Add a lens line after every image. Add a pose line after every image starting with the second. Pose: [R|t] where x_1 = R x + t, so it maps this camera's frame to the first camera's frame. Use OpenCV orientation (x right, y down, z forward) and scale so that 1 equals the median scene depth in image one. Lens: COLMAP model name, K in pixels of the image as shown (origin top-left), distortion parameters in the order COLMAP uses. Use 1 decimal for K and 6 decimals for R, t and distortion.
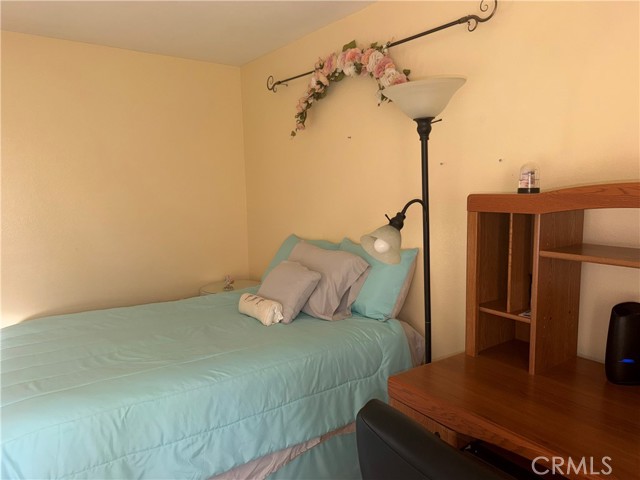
lens RADIAL K [[448.1, 0, 322.5], [0, 448.1, 239.4], [0, 0, 1]] dist [0.082050, -0.127444]
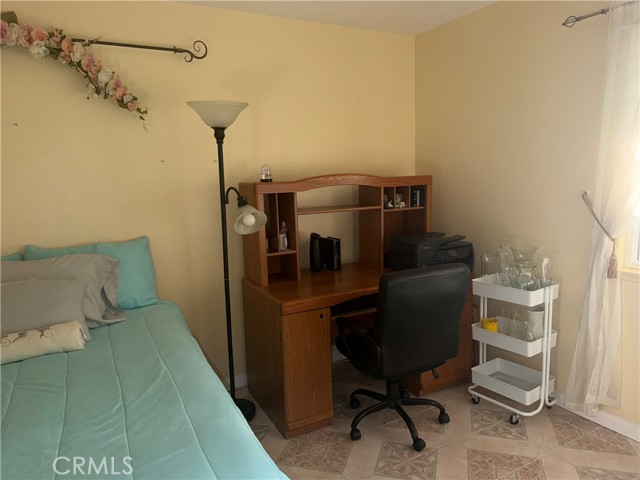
lens RADIAL K [[442.3, 0, 321.7], [0, 442.3, 243.1], [0, 0, 1]] dist [0.092122, -0.104949]
pose [[0.147075, -0.138543, 0.979375, -1.081925], [0.149368, 0.981898, 0.116469, -0.037559], [-0.977782, 0.129157, 0.165107, 0.520084]]
